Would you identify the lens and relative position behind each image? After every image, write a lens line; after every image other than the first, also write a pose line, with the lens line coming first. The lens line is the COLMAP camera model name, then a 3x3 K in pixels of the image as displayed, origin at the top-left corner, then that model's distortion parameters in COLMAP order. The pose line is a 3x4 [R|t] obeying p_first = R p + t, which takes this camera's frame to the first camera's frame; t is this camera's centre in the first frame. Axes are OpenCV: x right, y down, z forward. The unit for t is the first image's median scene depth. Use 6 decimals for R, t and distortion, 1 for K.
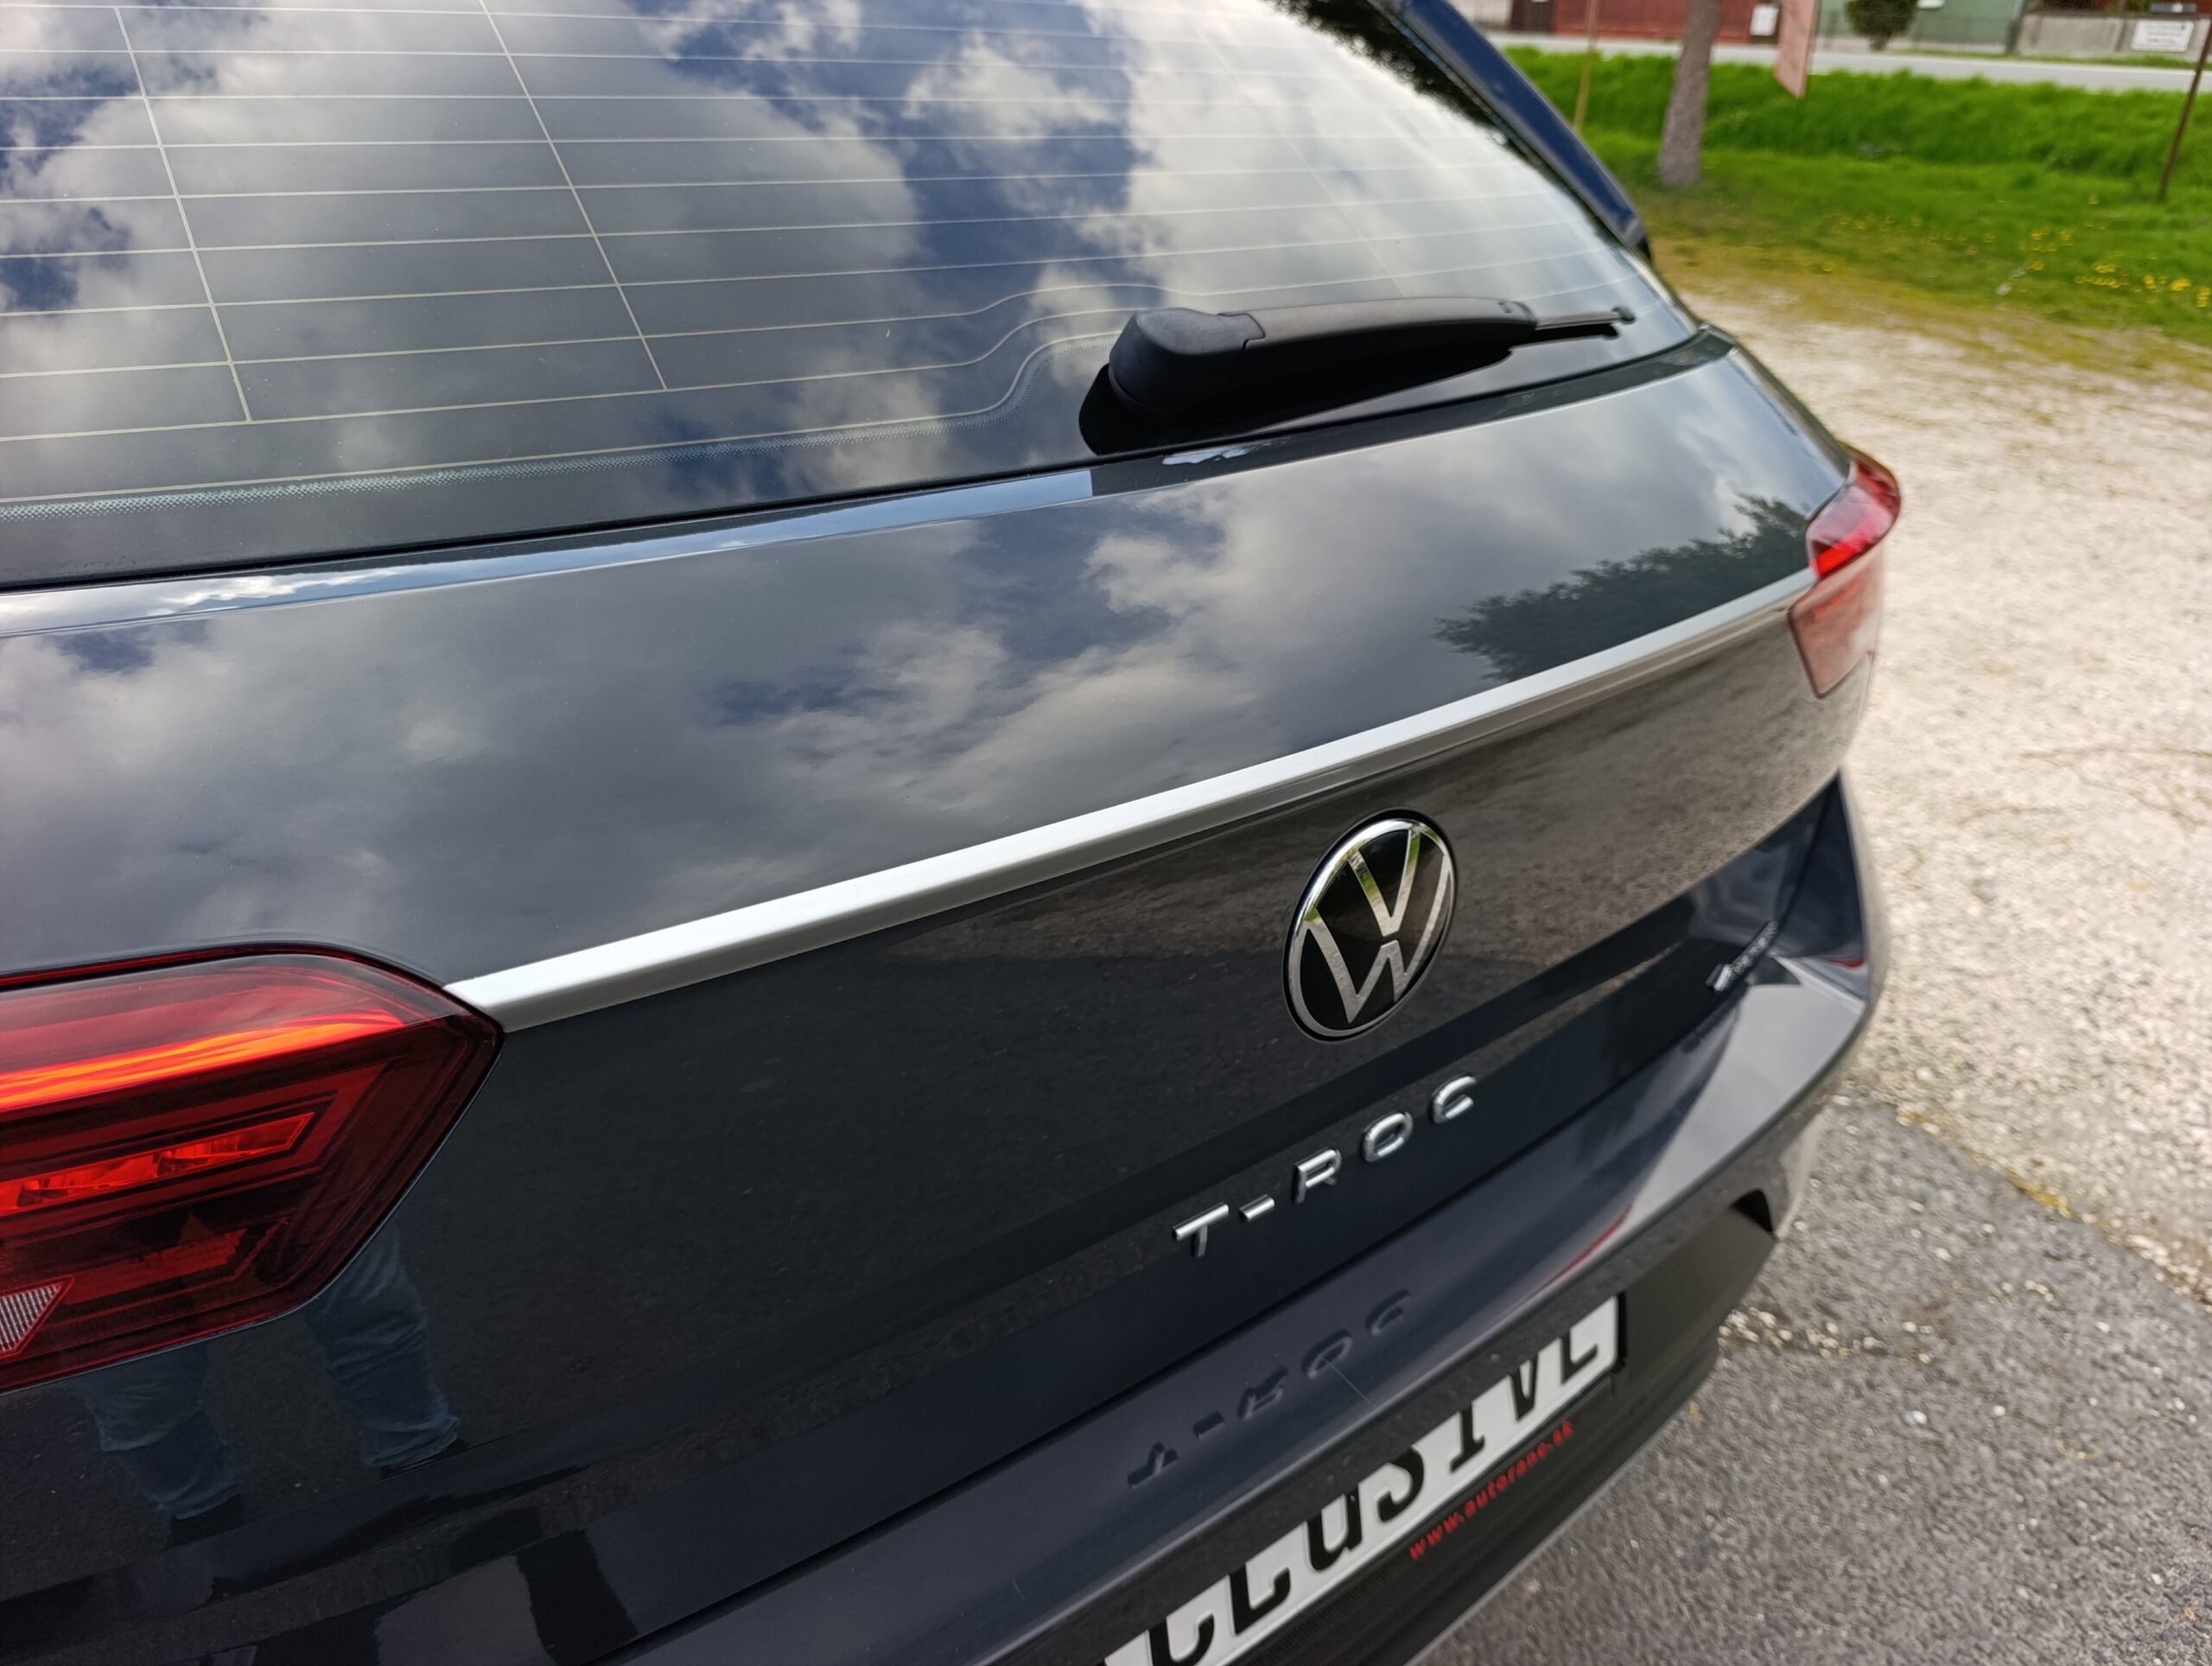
lens RADIAL K [[1467.1, 0, 1113.5], [0, 1467.1, 825.3], [0, 0, 1]] dist [0.001655, -0.005703]
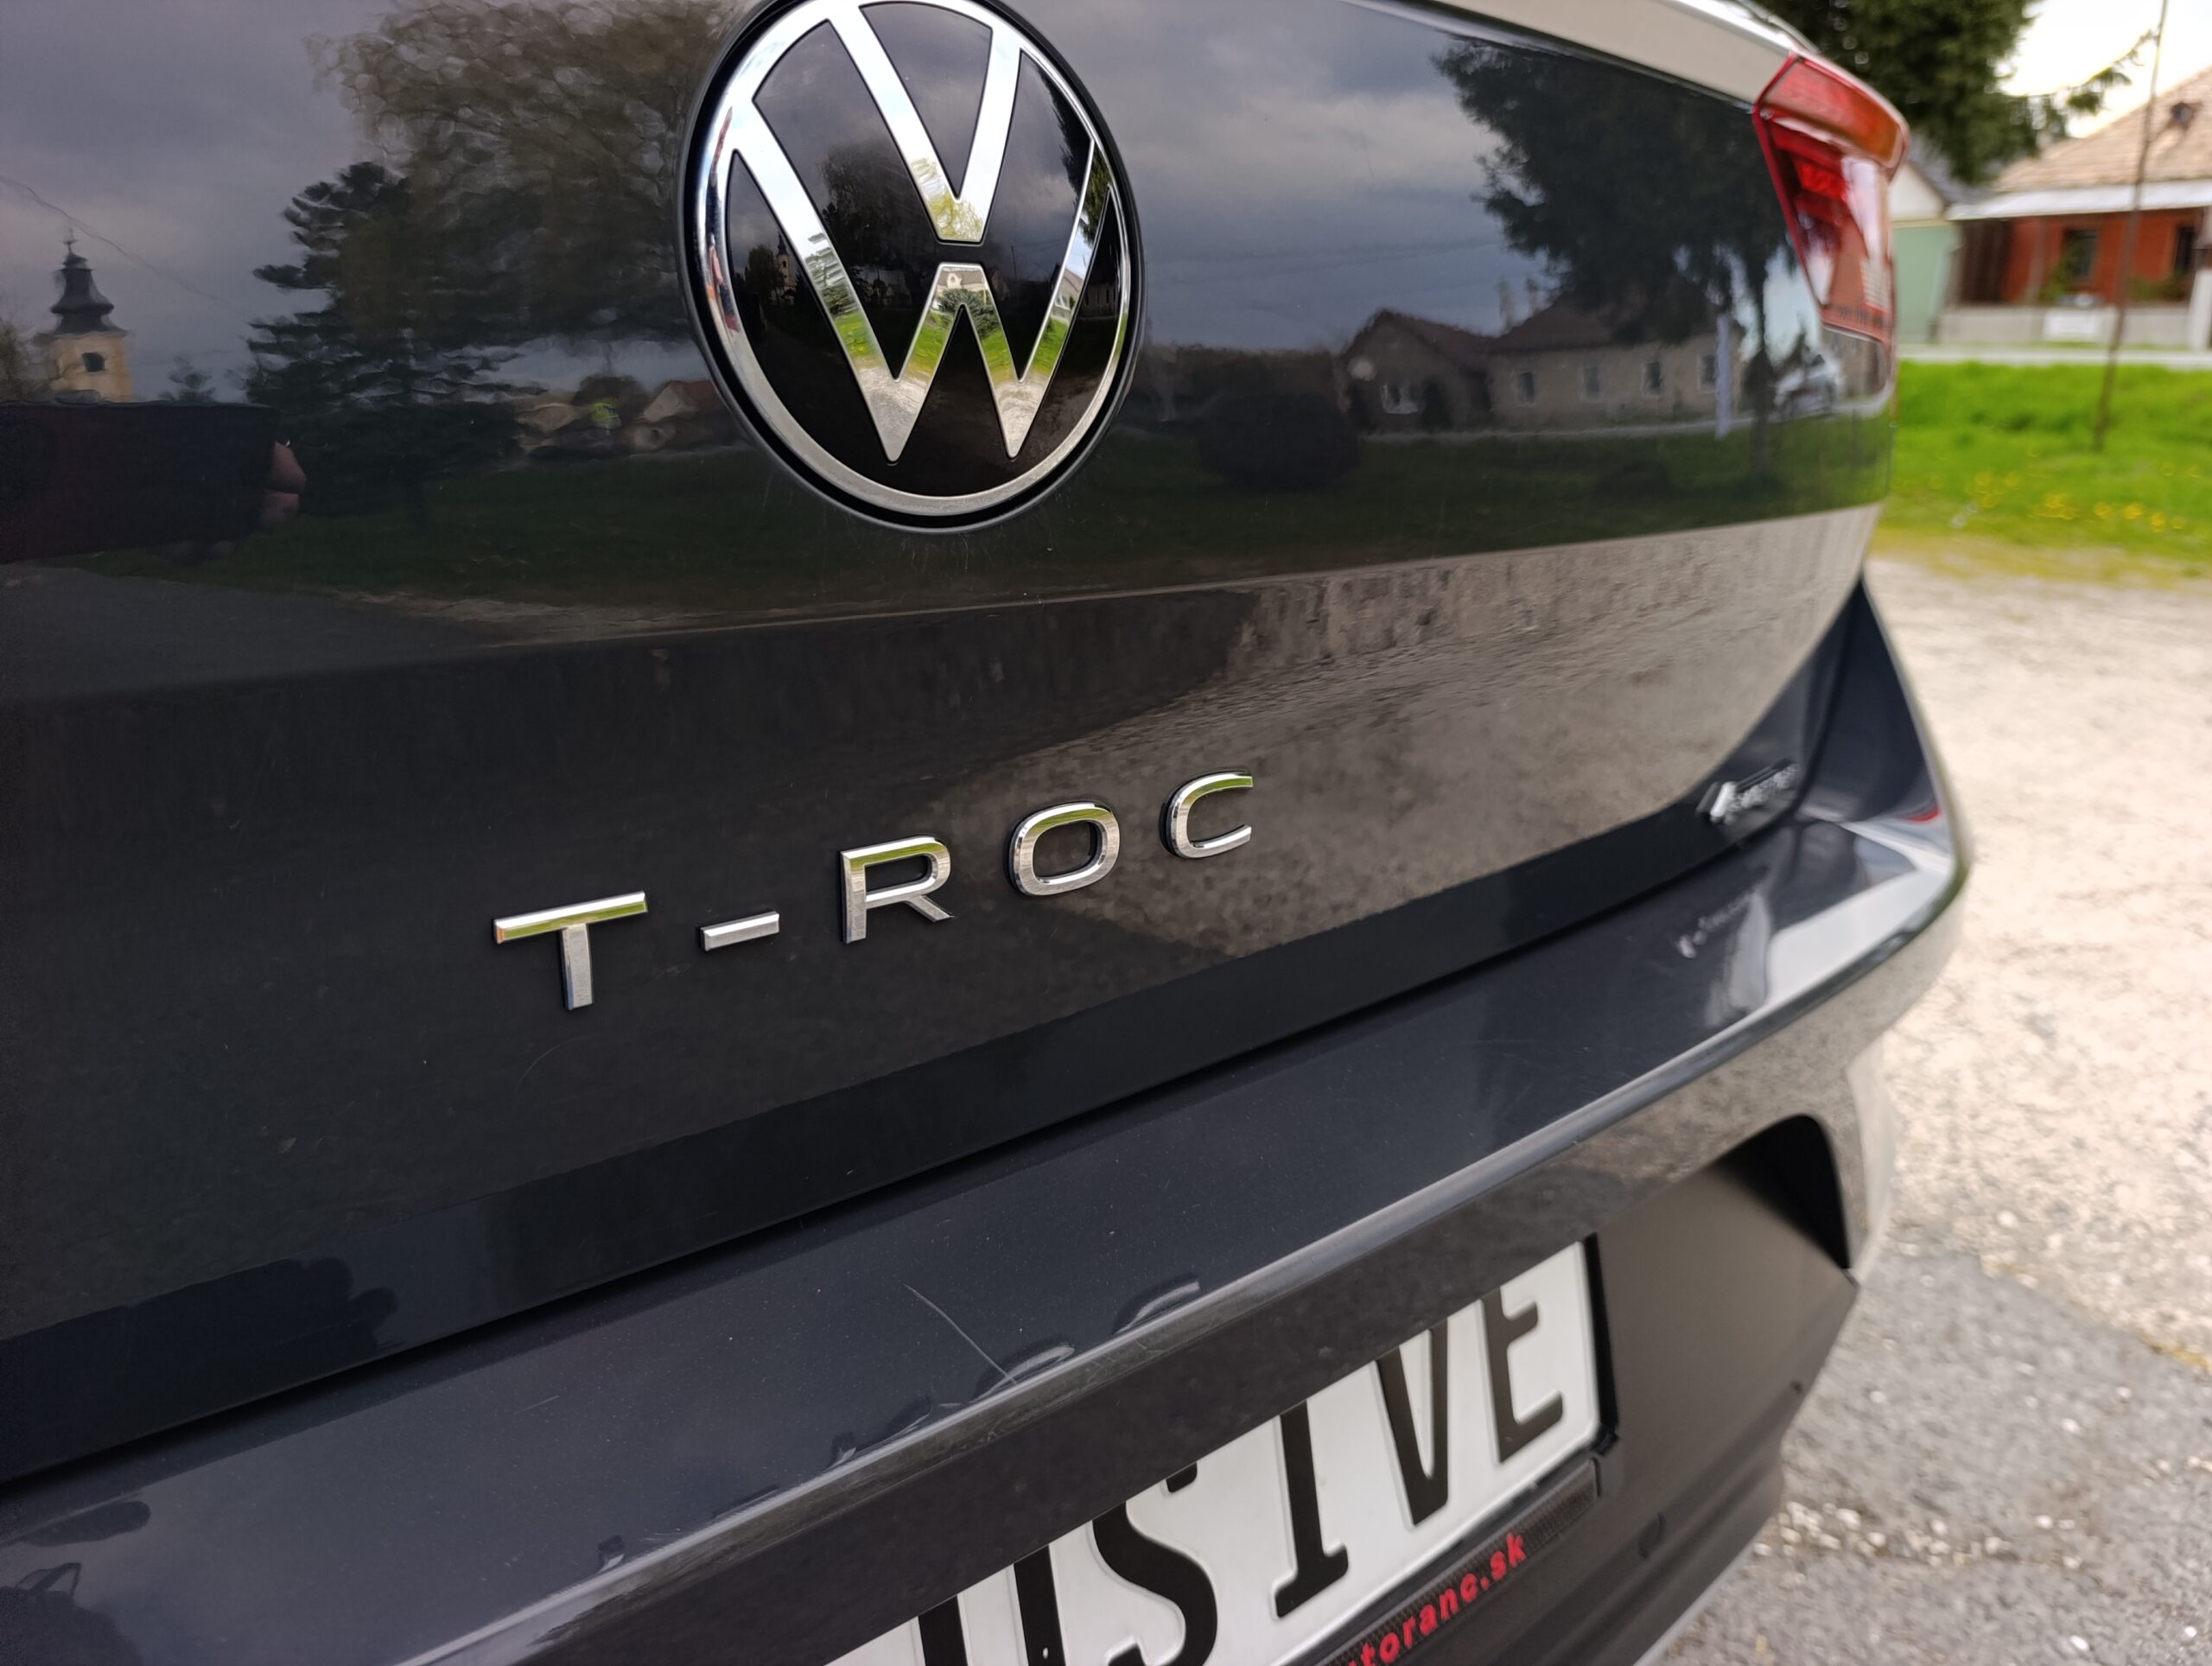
lens RADIAL K [[1504.9, 0, 1112.0], [0, 1504.9, 829.5], [0, 0, 1]] dist [0.019947, -0.029114]
pose [[0.999551, -0.027881, 0.010967, 0.073517], [0.029392, 0.983502, -0.178494, 0.111344], [-0.005810, 0.178736, 0.983880, 0.184452]]
